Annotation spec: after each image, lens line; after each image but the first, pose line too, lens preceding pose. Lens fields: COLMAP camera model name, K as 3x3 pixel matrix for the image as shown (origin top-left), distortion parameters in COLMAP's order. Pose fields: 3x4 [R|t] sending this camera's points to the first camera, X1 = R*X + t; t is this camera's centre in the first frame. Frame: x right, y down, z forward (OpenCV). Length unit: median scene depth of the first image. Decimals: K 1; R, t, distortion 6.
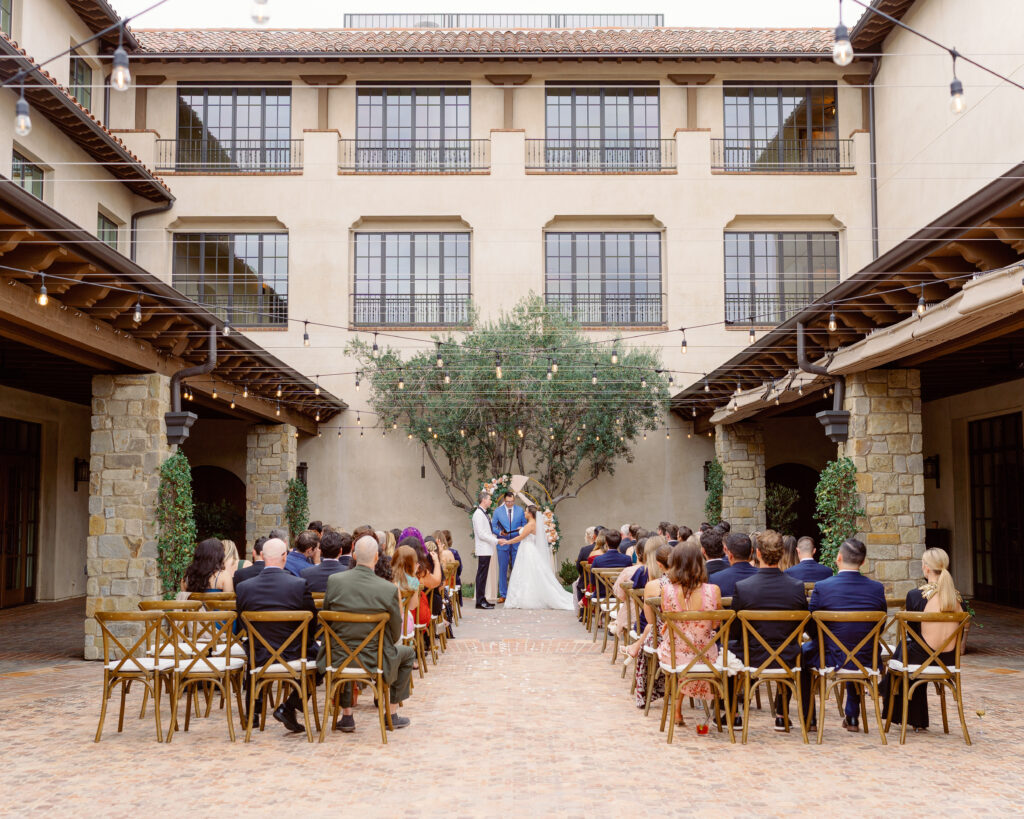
lens RADIAL K [[1250.3, 0, 512.0], [0, 1250.3, 409.5], [0, 0, 1]] dist [-0.017469, -0.004976]
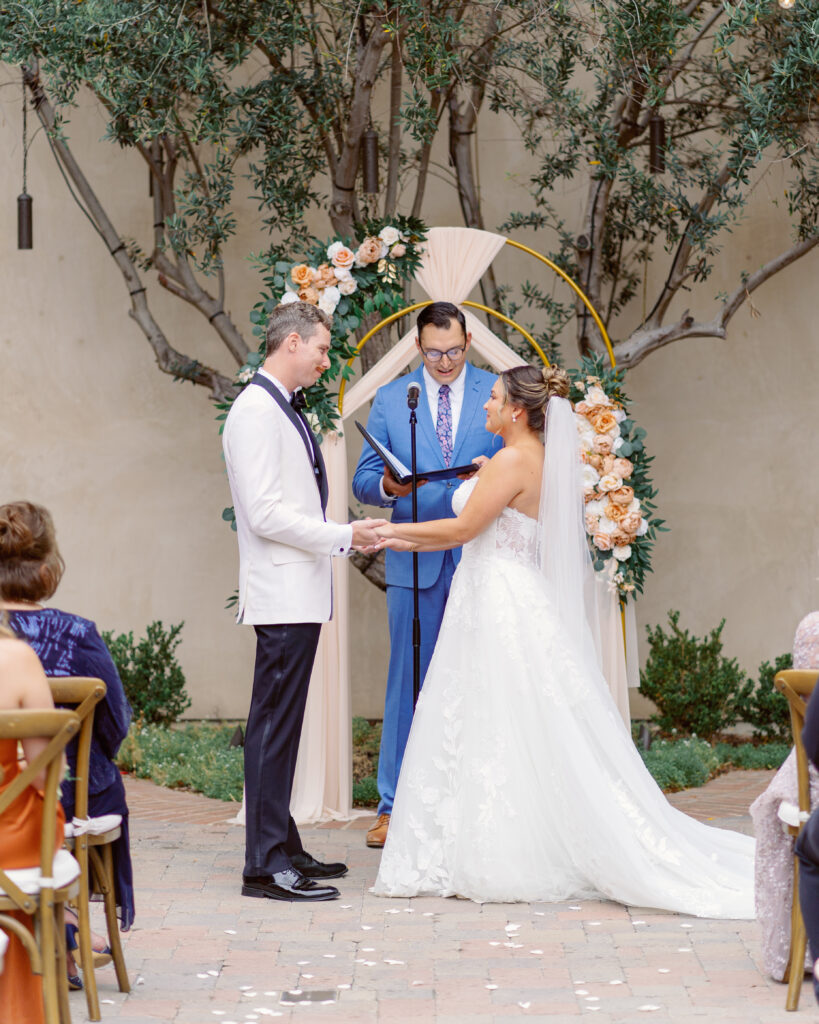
lens RADIAL K [[3845.0, 0, 409.5], [0, 3845.0, 512.0], [0, 0, 1]] dist [0.025002, 1.296189]
pose [[0.999951, 0.004510, -0.008829, 0.003193], [-0.003534, 0.994191, 0.107572, 0.029427], [0.009262, -0.107536, 0.994158, 0.340355]]
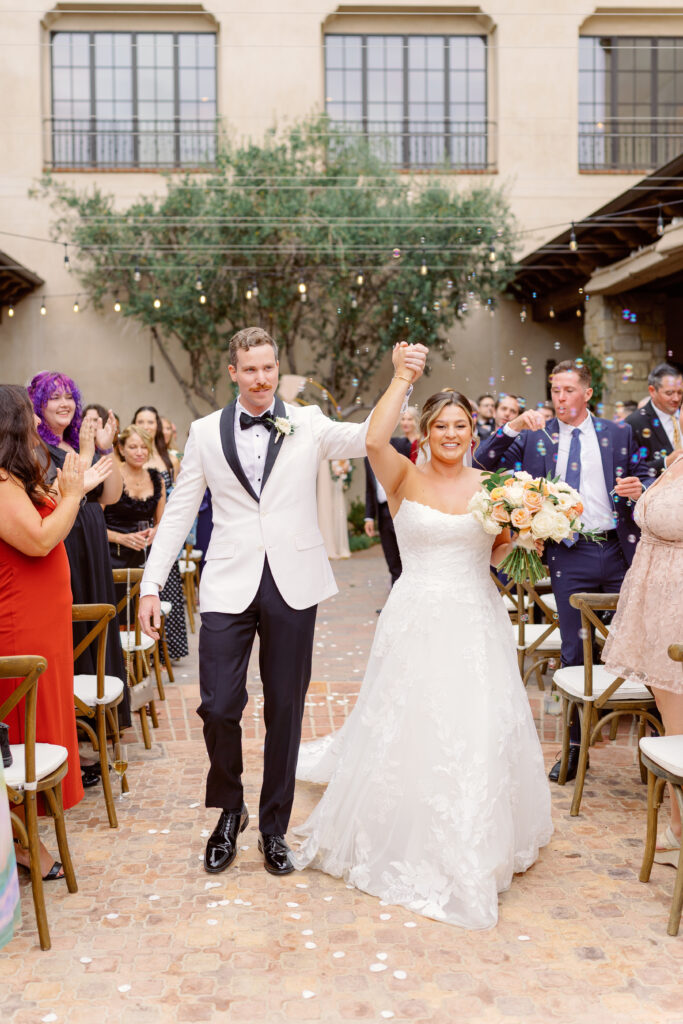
lens RADIAL K [[1310.3, 0, 341.5], [0, 1310.3, 512.0], [0, 0, 1]] dist [-0.020888, 0.022649]
pose [[0.998579, -0.007504, 0.052752, -0.005126], [-0.000004, 0.990023, 0.140909, 0.024790], [-0.053283, -0.140709, 0.988616, 0.280595]]
